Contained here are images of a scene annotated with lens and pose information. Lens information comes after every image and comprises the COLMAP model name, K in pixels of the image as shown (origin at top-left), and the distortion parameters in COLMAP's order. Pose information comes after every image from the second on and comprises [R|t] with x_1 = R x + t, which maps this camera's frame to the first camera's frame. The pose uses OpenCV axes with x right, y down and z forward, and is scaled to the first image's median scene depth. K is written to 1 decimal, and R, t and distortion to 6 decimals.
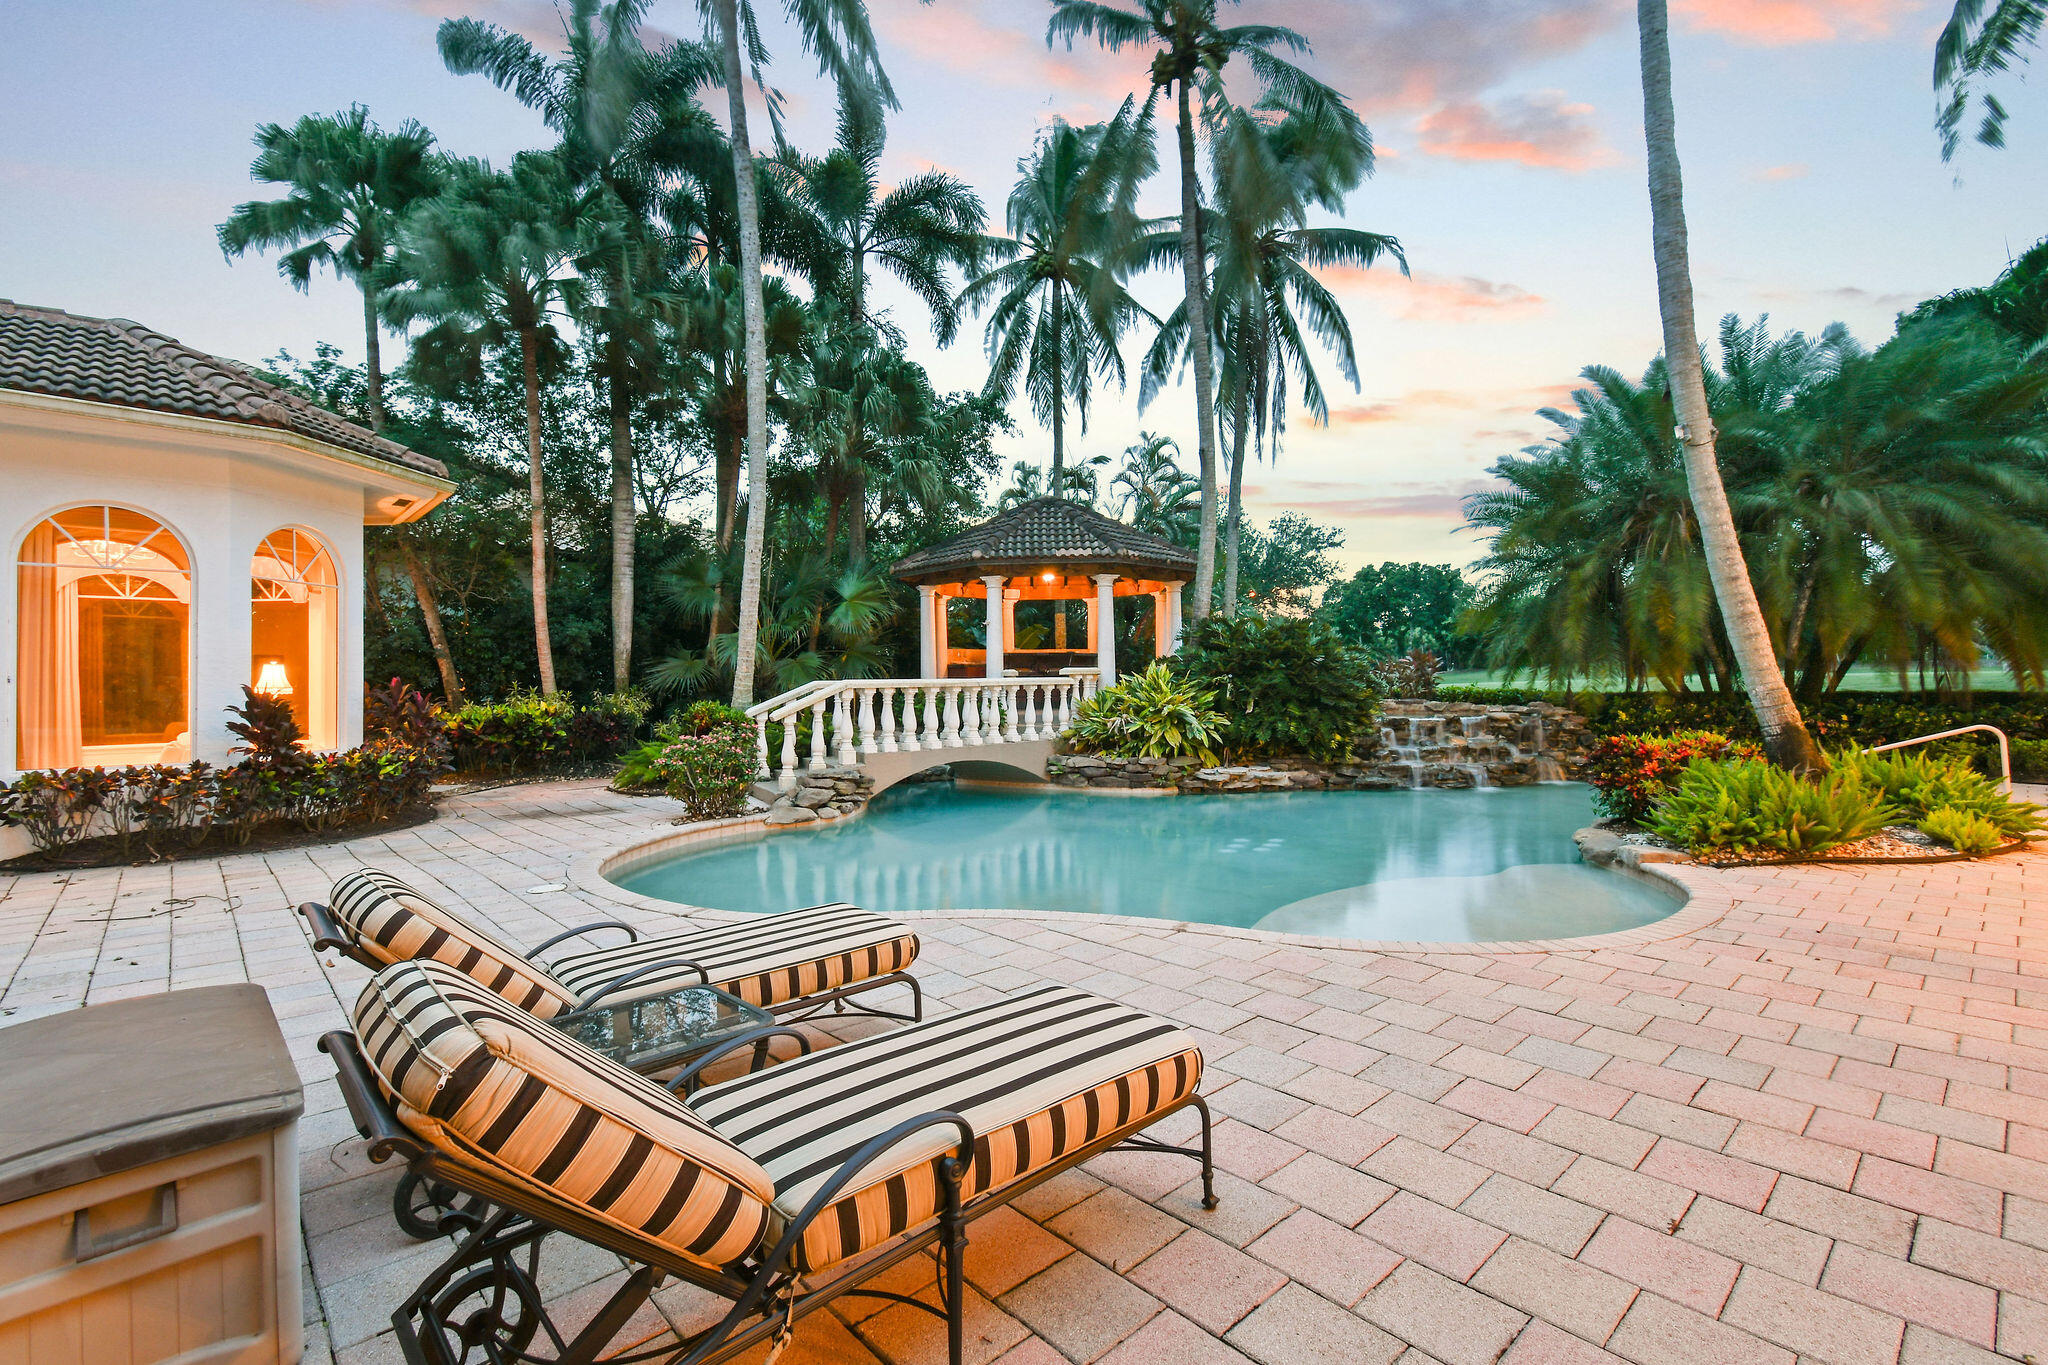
lens RADIAL K [[915.1, 0, 1027.9], [0, 915.1, 662.3], [0, 0, 1]] dist [0.003333, 0.000361]
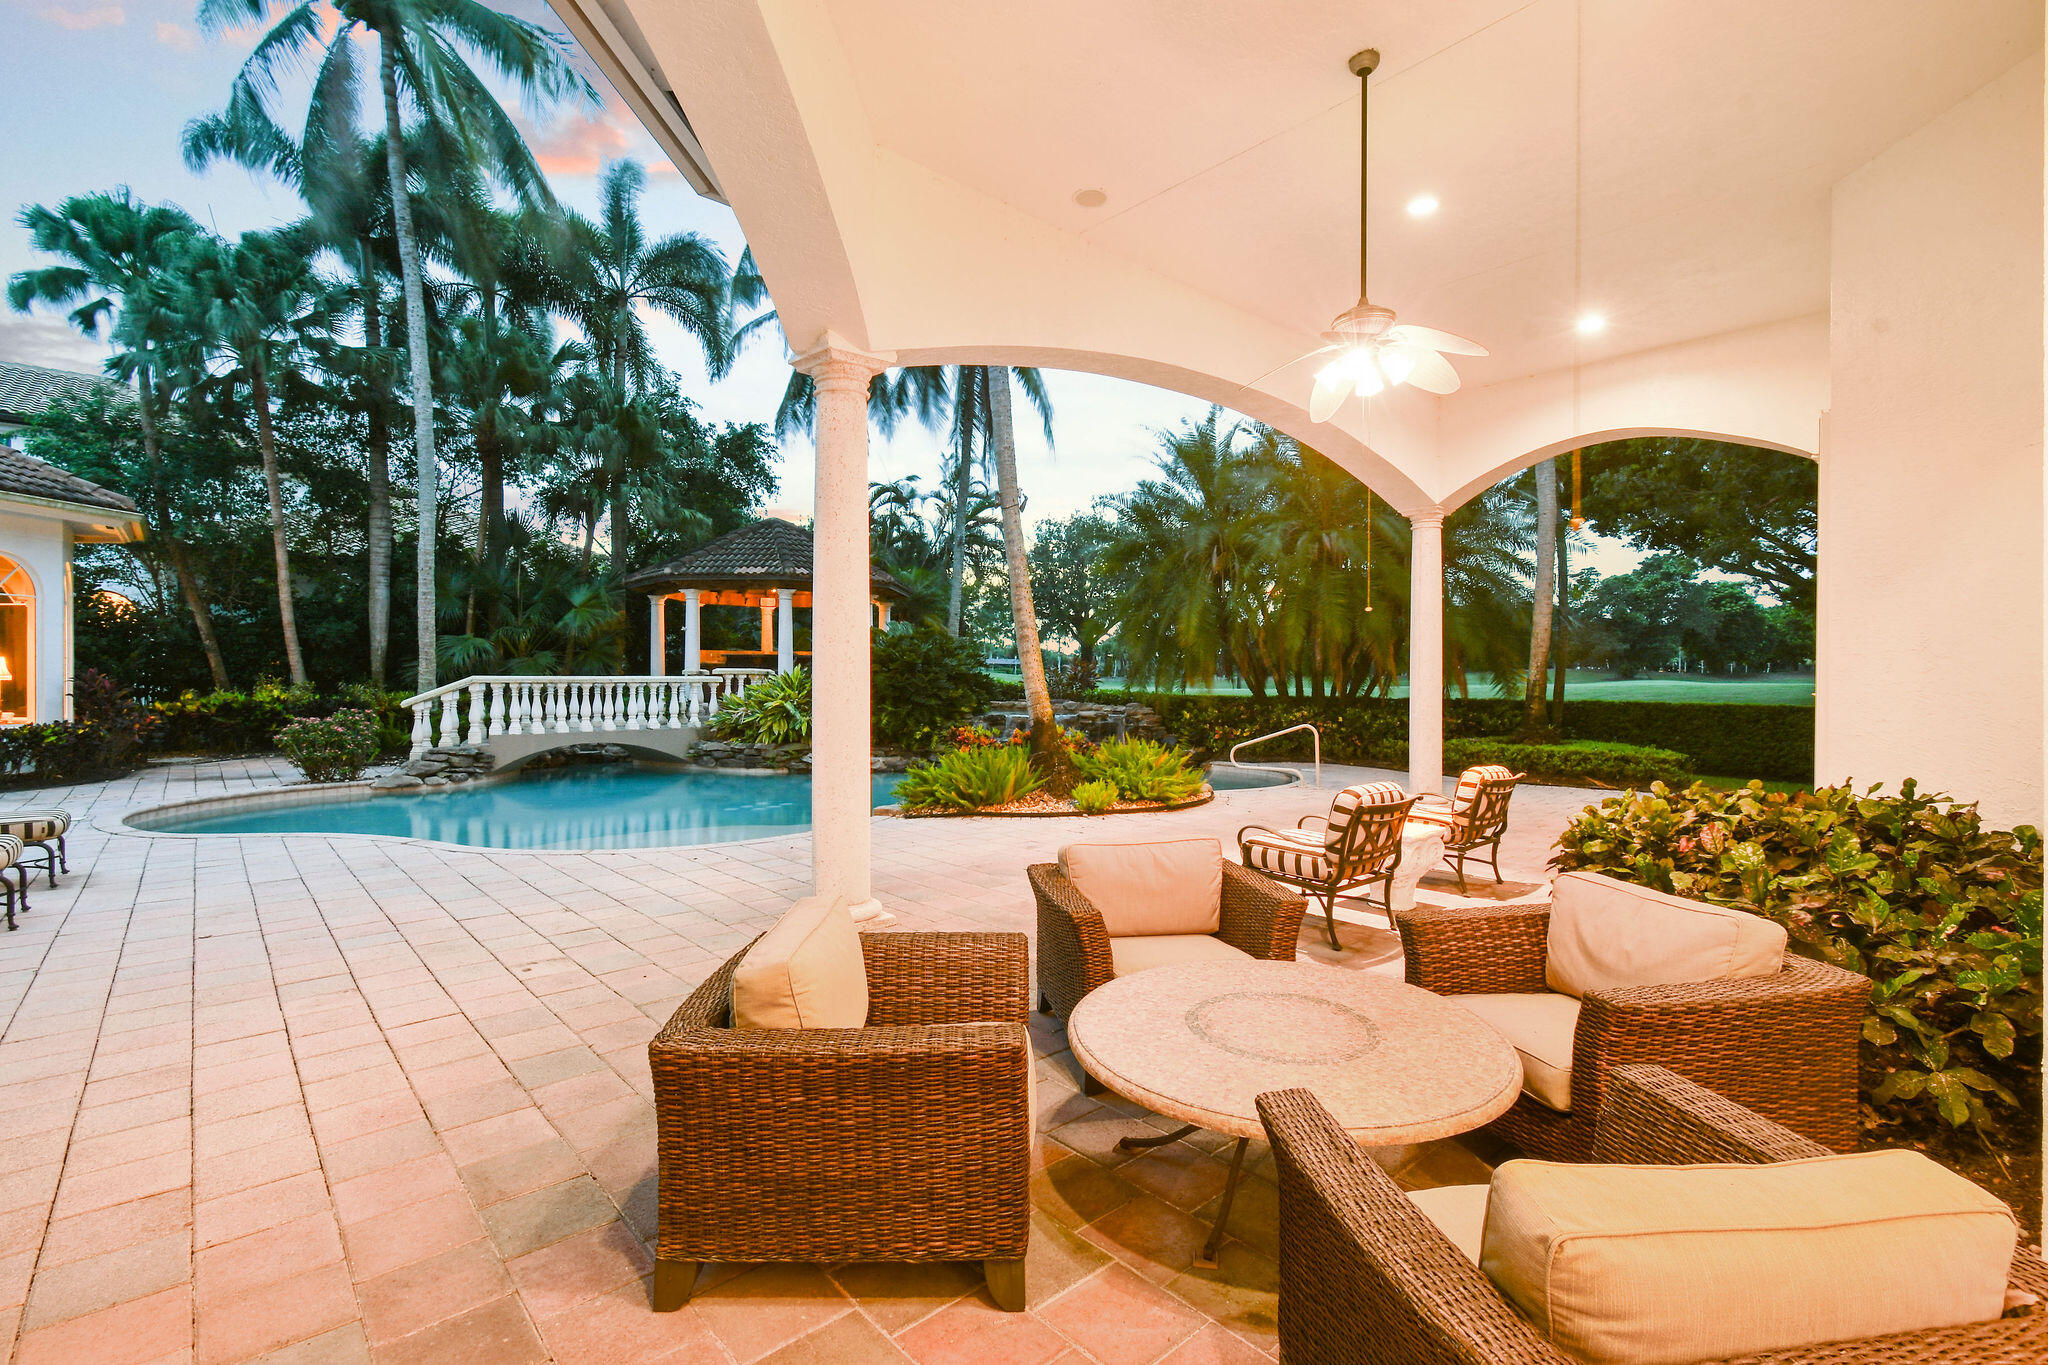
lens RADIAL K [[908.5, 0, 1033.0], [0, 908.5, 684.7], [0, 0, 1]] dist [0.000205, -0.000370]
pose [[0.999885, 0.015045, -0.001777, 0.473789], [-0.014993, 0.999541, 0.026310, -0.010508], [0.002172, -0.026281, 0.999652, -0.195073]]
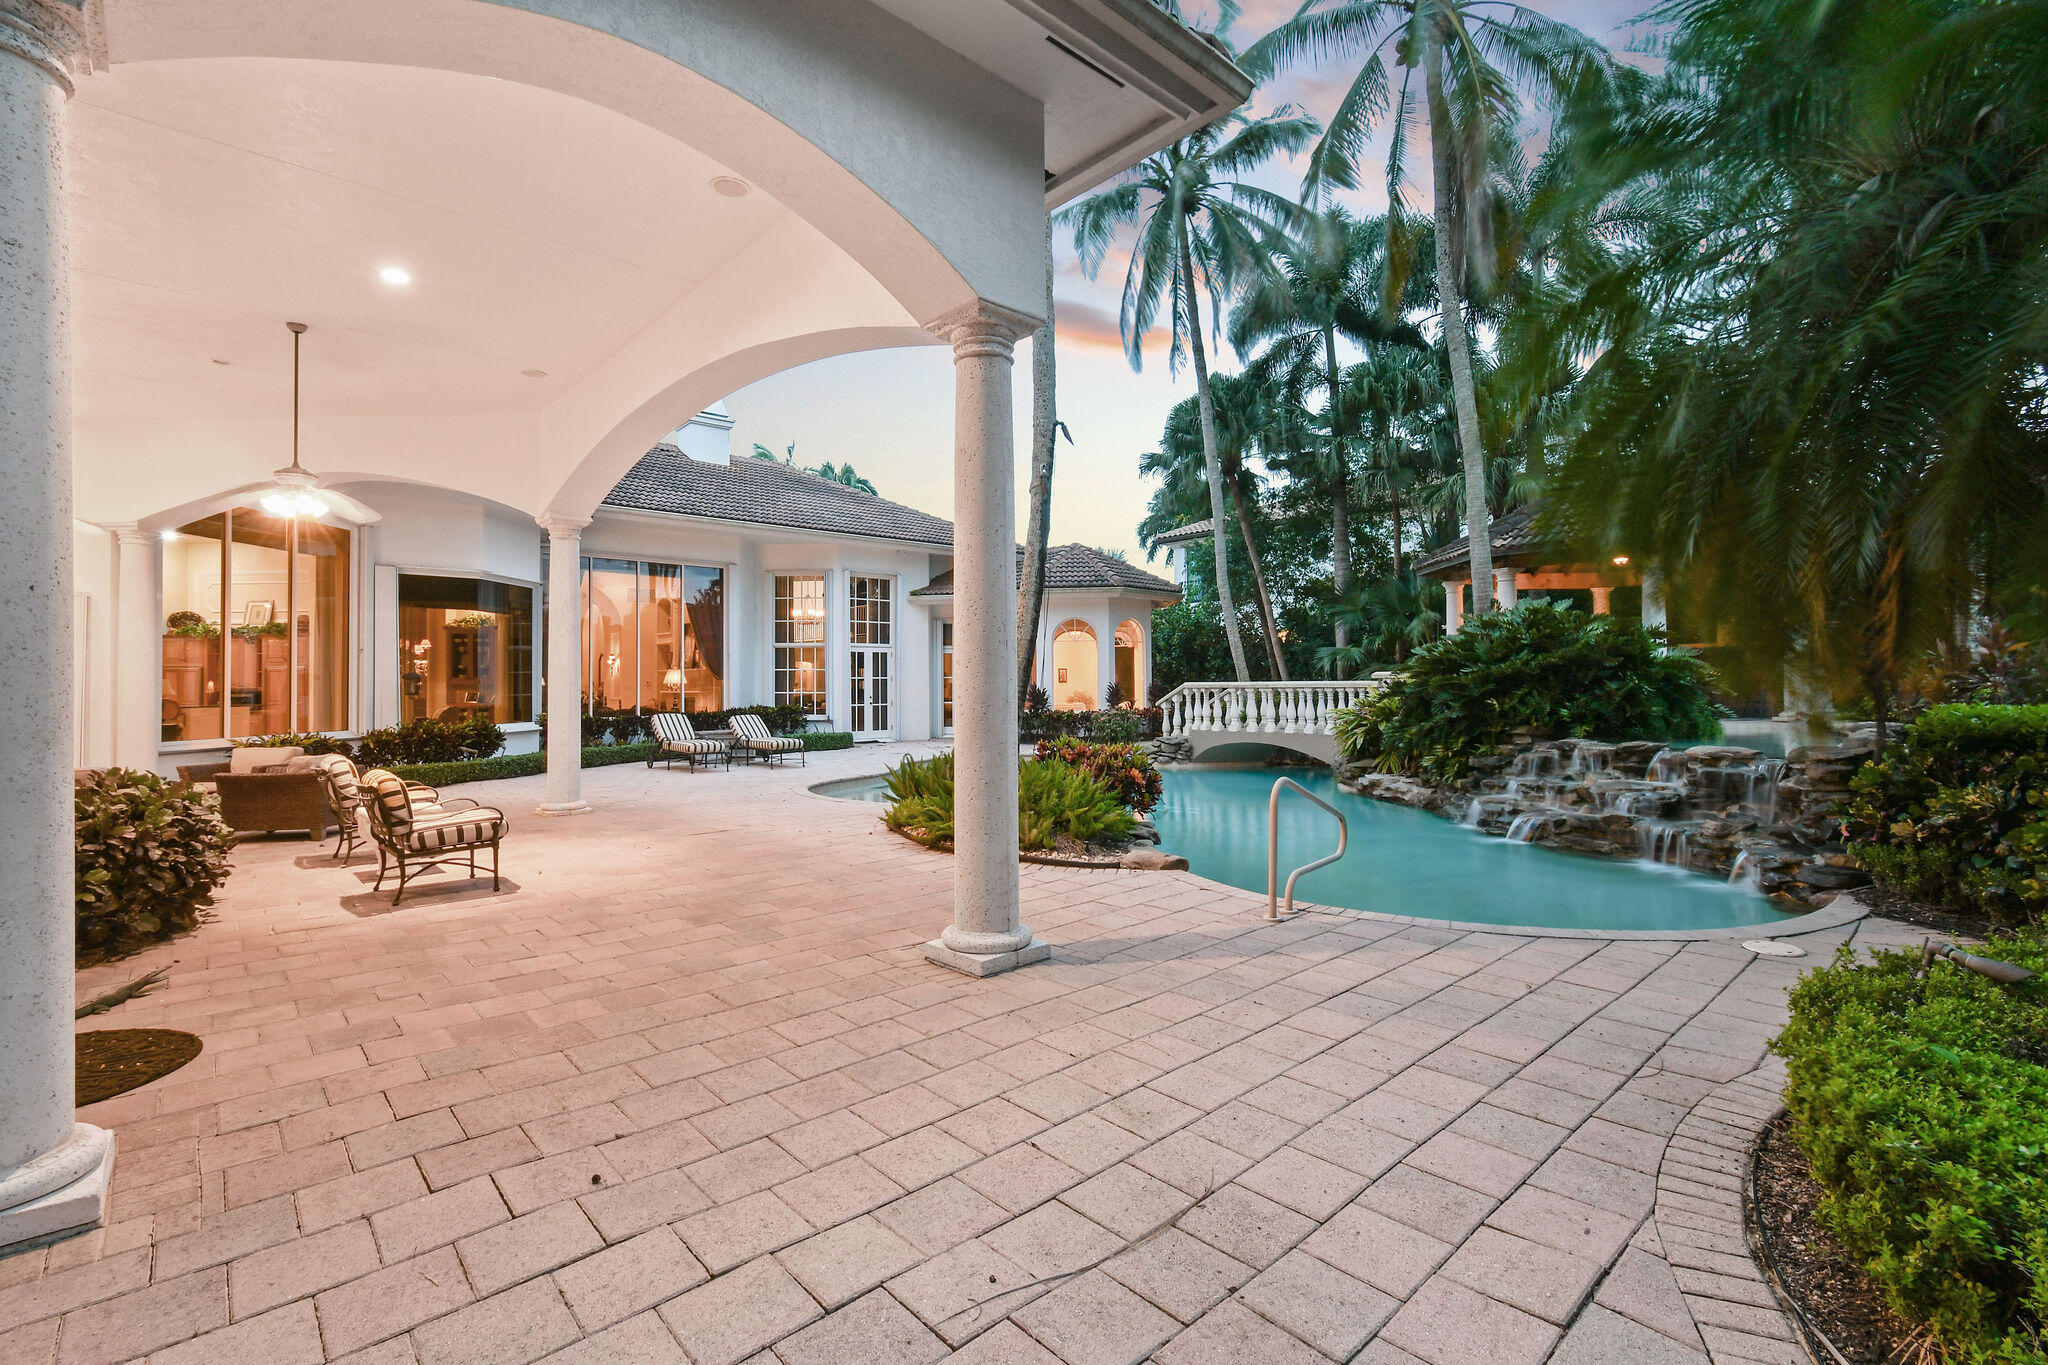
lens RADIAL K [[908.5, 0, 1033.0], [0, 908.5, 684.7], [0, 0, 1]] dist [0.000205, -0.000370]
pose [[-0.009233, 0.010661, -0.999901, 1.169185], [0.034625, 0.999347, 0.010335, -0.003497], [0.999358, -0.034527, -0.009596, 0.626111]]
